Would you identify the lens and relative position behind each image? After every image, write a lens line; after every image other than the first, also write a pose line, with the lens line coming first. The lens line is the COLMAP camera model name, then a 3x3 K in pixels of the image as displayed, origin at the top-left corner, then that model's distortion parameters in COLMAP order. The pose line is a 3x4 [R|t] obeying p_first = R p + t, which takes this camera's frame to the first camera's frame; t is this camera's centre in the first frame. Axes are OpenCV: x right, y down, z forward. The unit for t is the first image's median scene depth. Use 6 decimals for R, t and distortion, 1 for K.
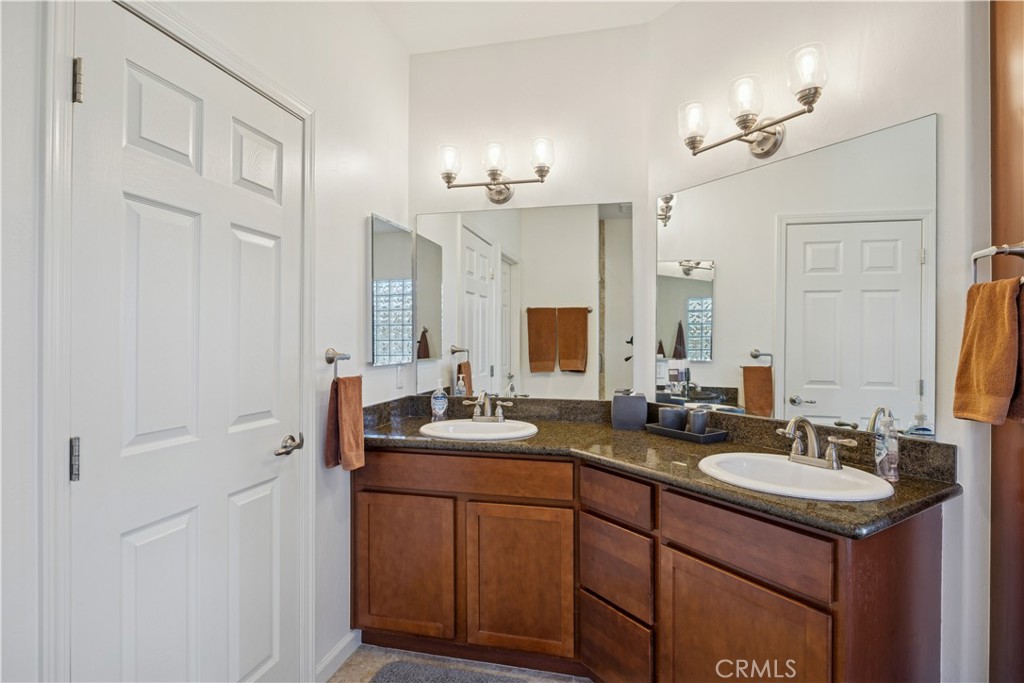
lens RADIAL K [[539.3, 0, 528.8], [0, 539.3, 339.3], [0, 0, 1]] dist [-0.006606, 0.001327]
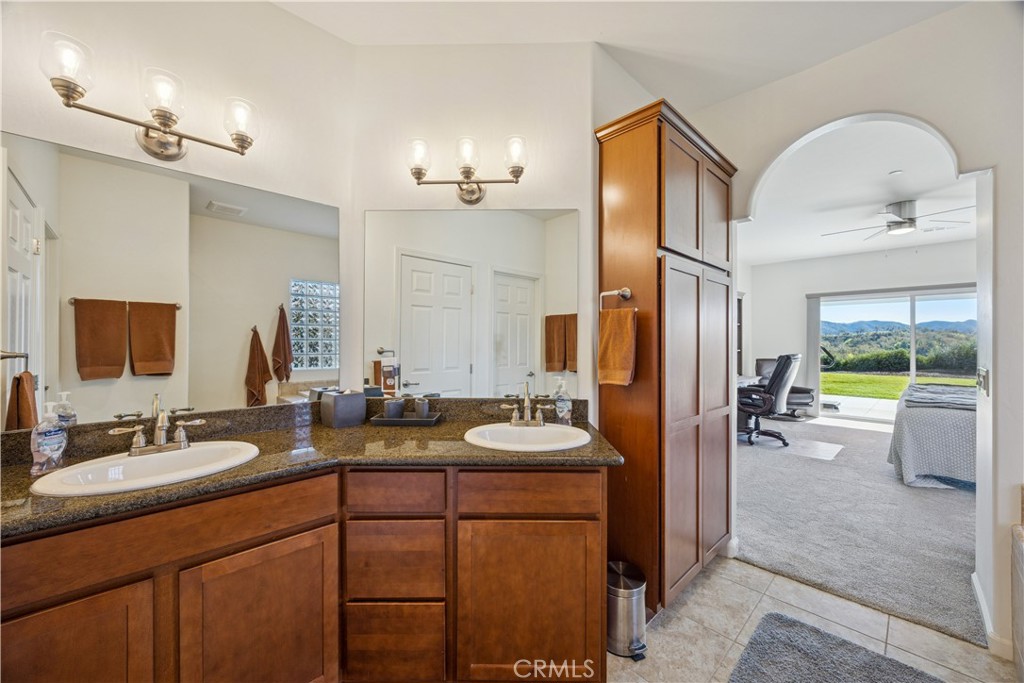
lens RADIAL K [[390.1, 0, 519.3], [0, 390.1, 339.0], [0, 0, 1]] dist [0.002697, 0.000162]
pose [[0.546235, 0.001909, 0.837630, -0.306474], [-0.002658, 0.999996, -0.000546, -0.001629], [-0.837628, -0.001928, 0.546238, 0.361583]]
